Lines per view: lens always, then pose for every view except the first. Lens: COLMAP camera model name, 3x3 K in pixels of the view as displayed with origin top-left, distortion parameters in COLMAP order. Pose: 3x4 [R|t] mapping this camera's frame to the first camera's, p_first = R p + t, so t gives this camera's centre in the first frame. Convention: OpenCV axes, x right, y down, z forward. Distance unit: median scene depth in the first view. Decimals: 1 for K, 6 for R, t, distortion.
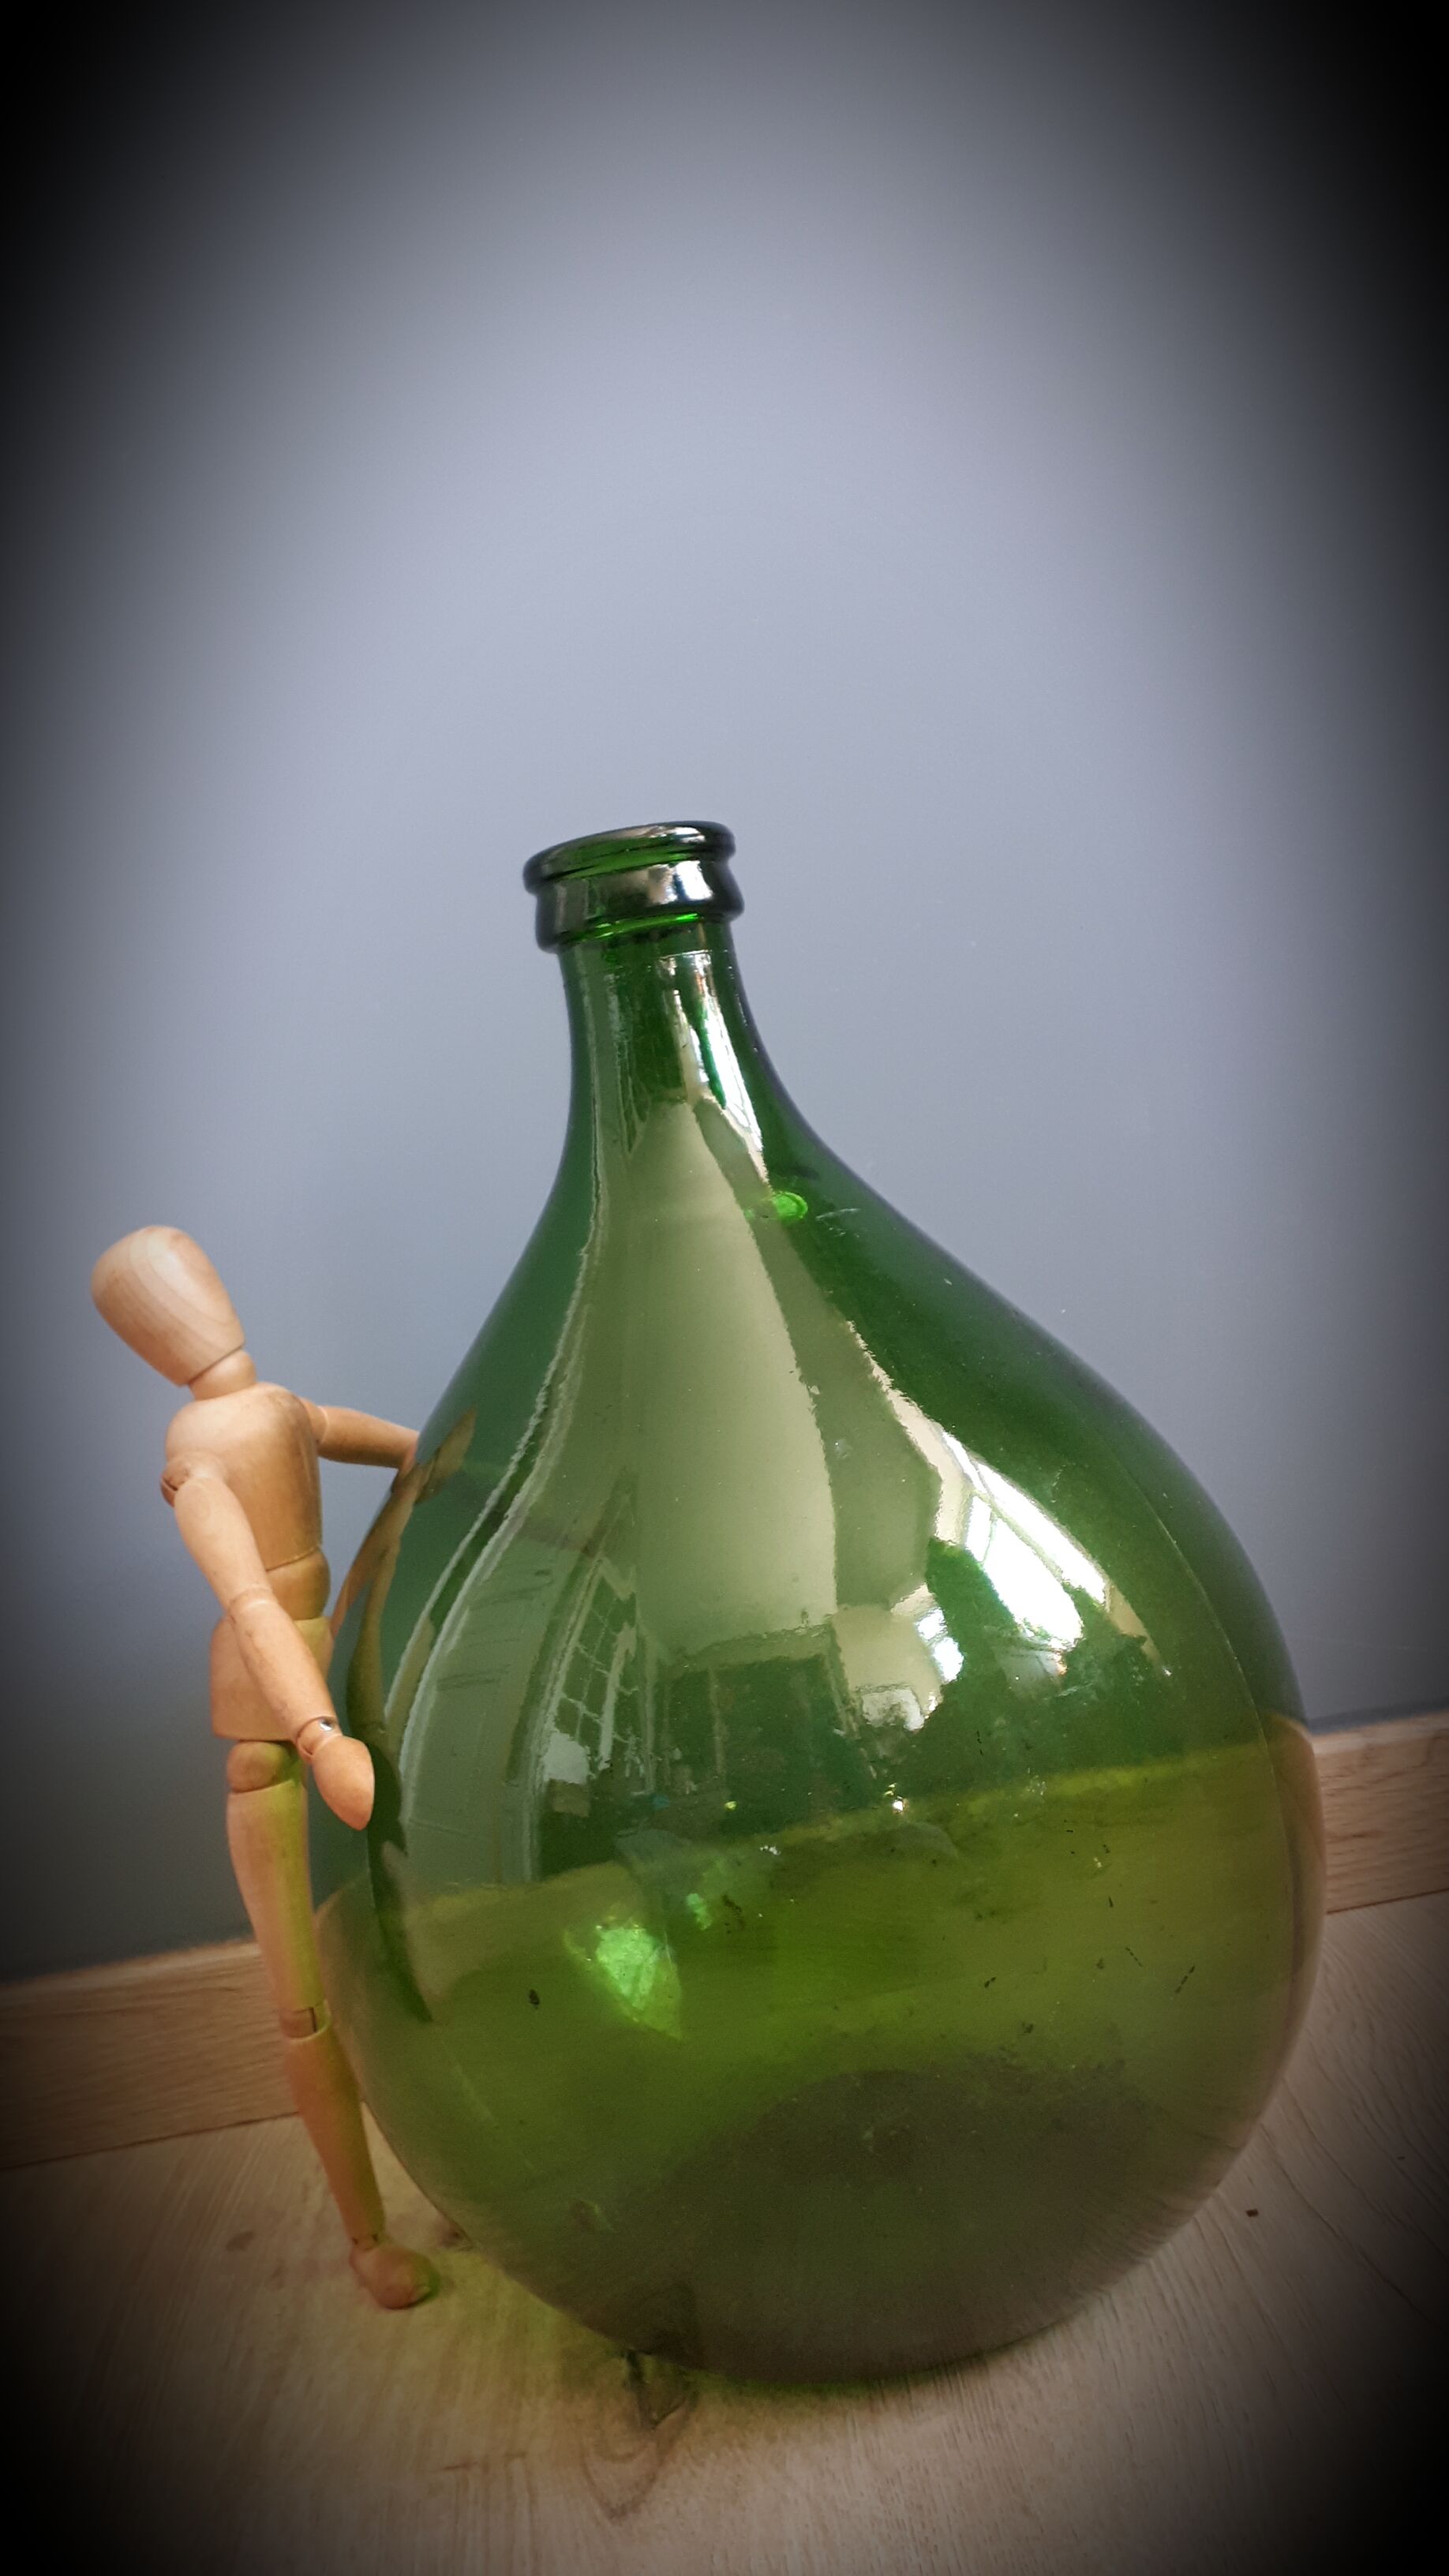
lens RADIAL K [[2007.4, 0, 755.1], [0, 2007.4, 1281.8], [0, 0, 1]] dist [0.138994, -0.282980]
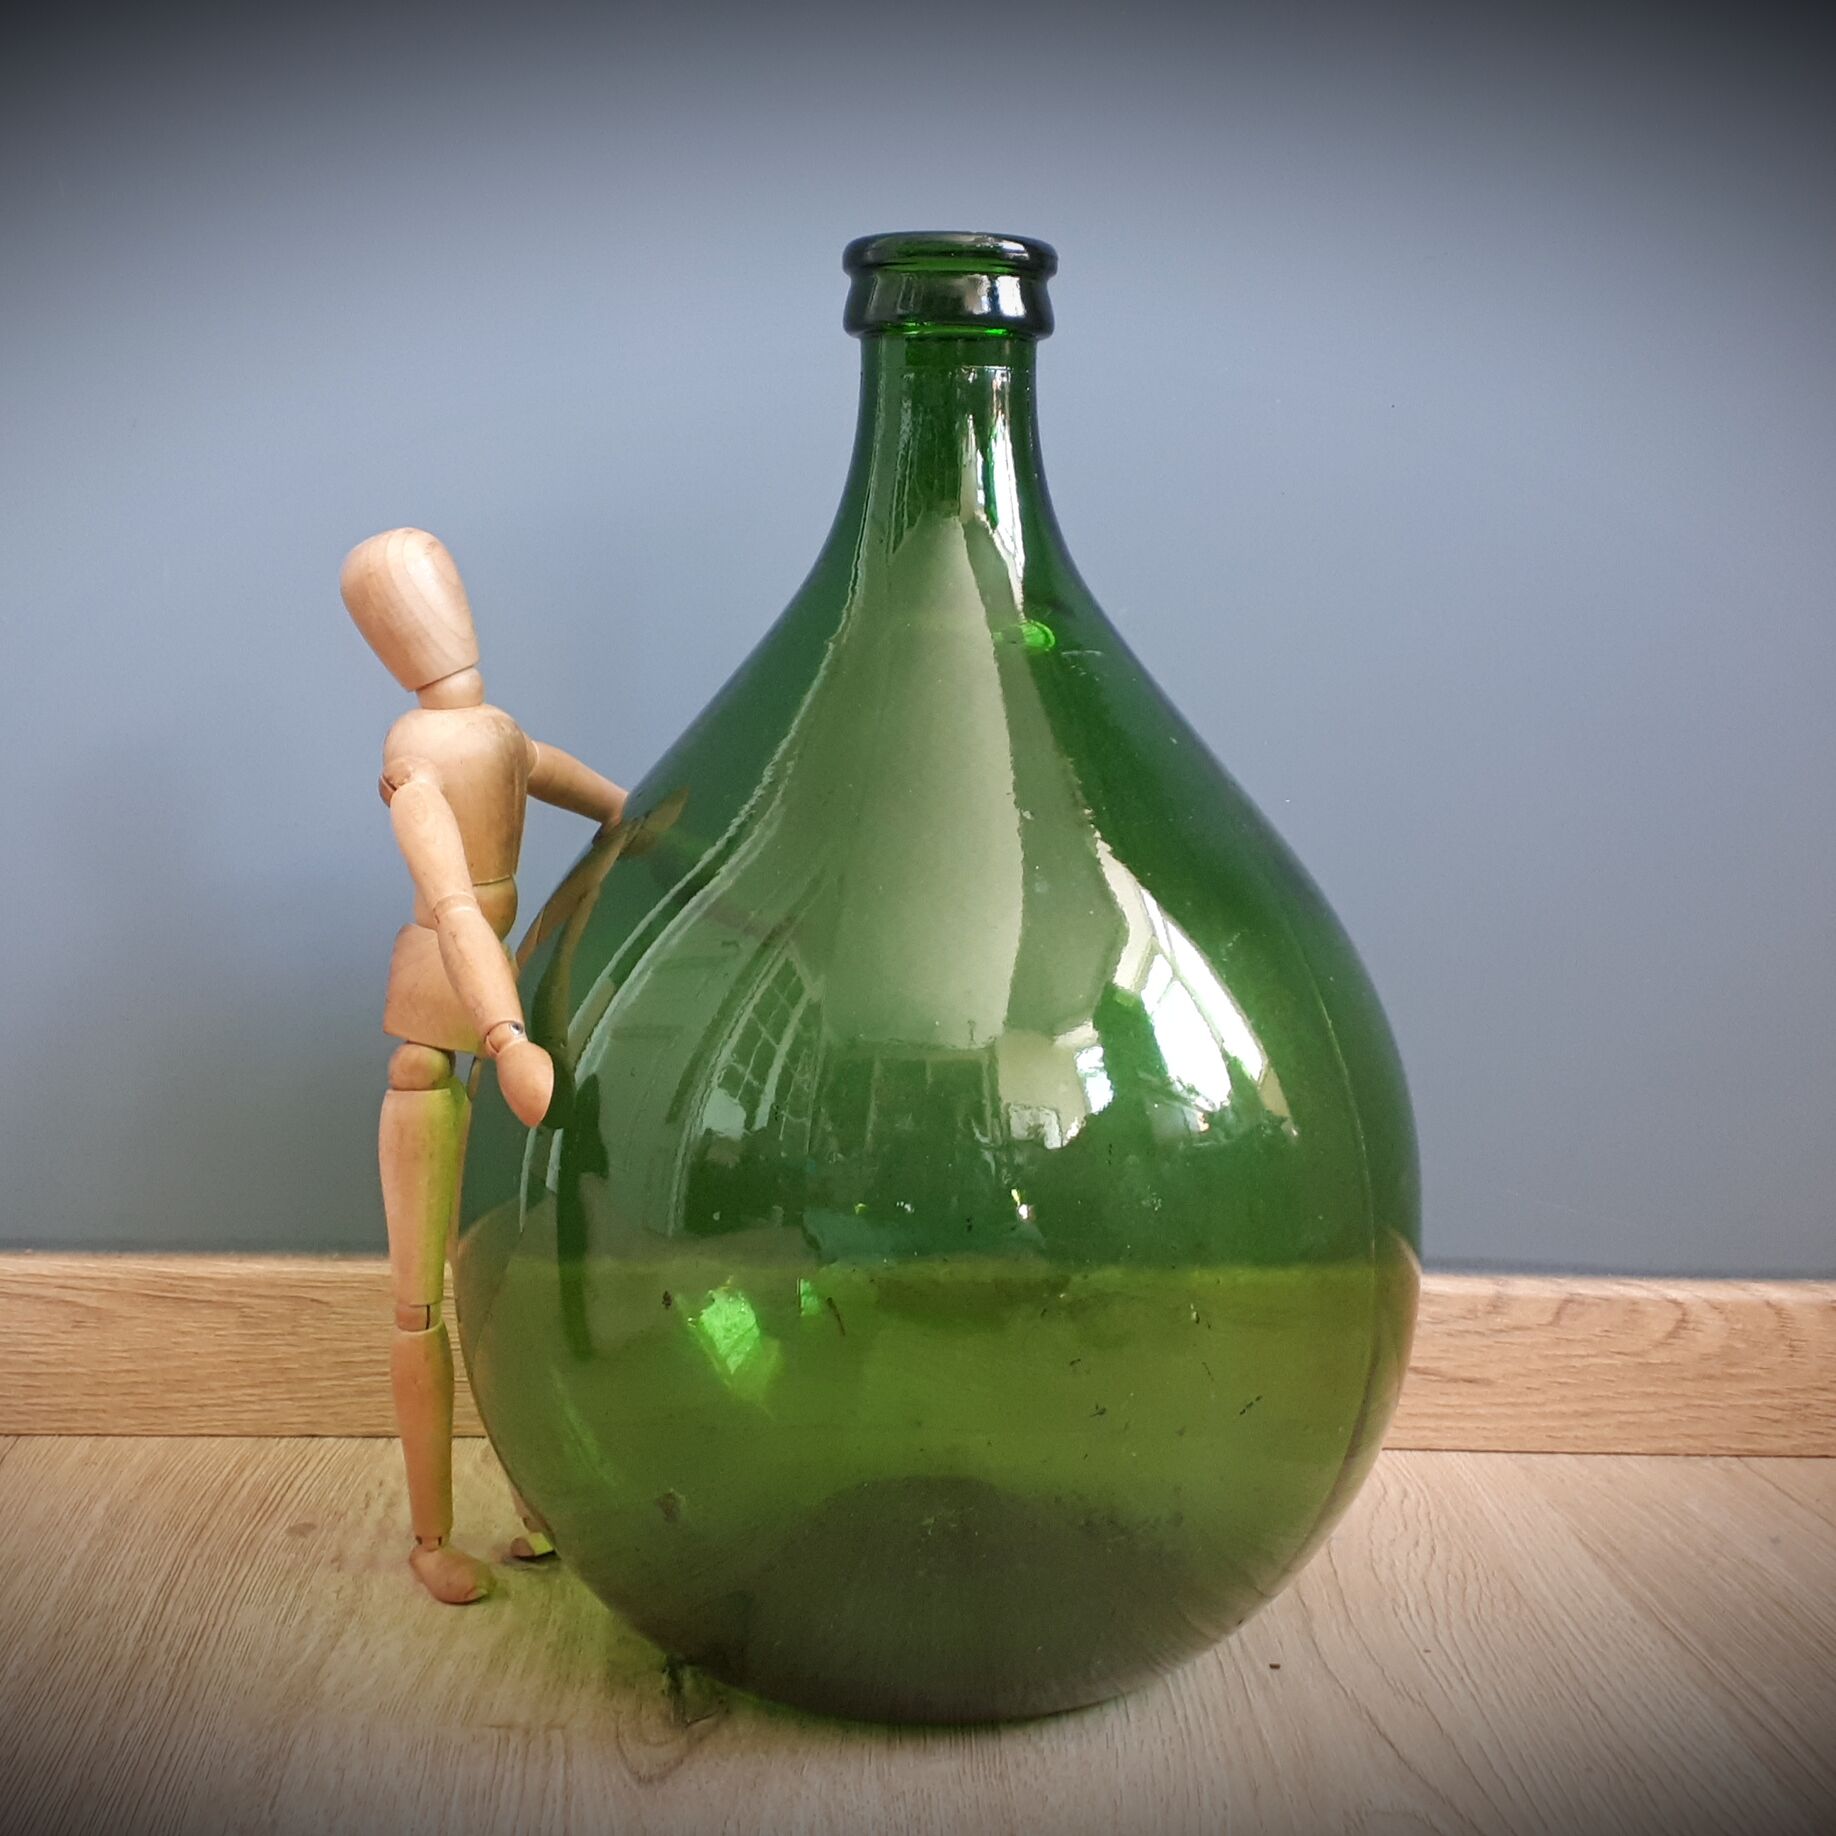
lens RADIAL K [[2488.8, 0, 927.5], [0, 2488.8, 936.8], [0, 0, 1]] dist [0.208039, -0.124901]
pose [[0.979968, 0.199080, 0.005417, -0.014281], [-0.198814, 0.976347, 0.084974, 0.014398], [0.011628, -0.084348, 0.996368, -0.281009]]
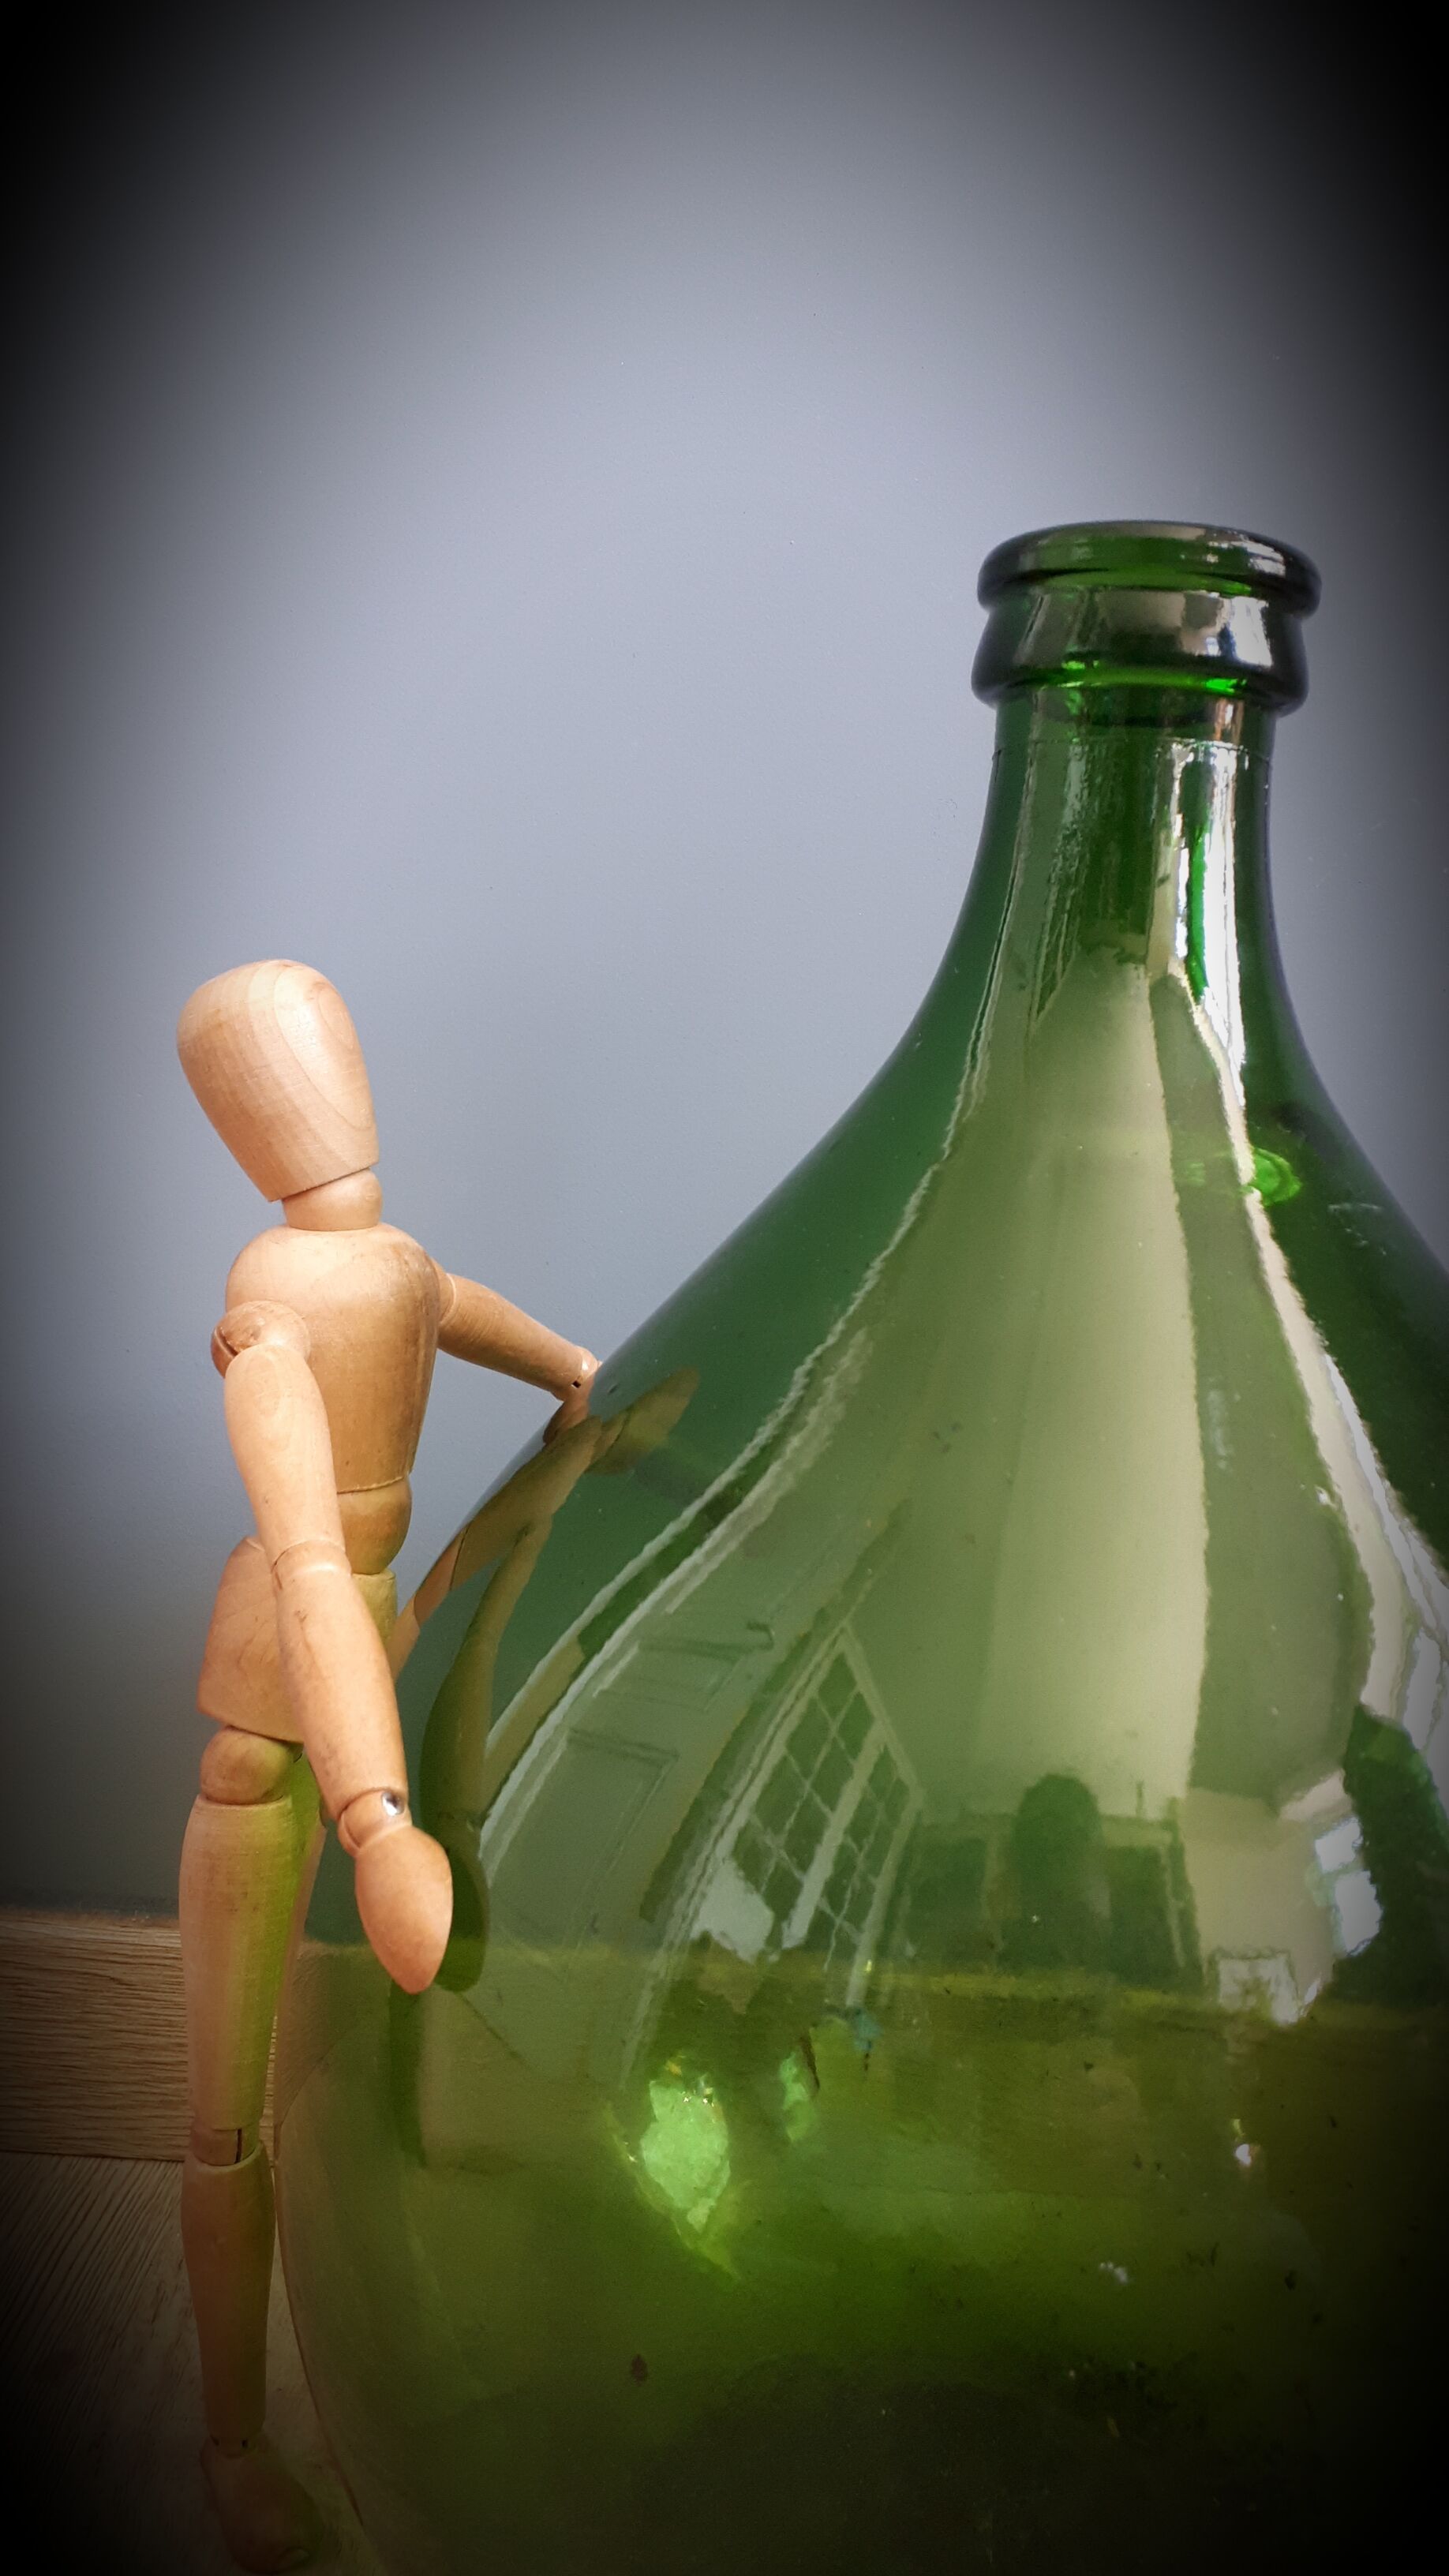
lens RADIAL K [[2007.4, 0, 755.1], [0, 2007.4, 1281.8], [0, 0, 1]] dist [0.138994, -0.282980]
pose [[0.968076, 0.250656, 0.000662, -0.132530], [-0.250468, 0.967240, 0.041394, 0.010029], [0.009735, -0.040238, 0.999143, 0.356722]]
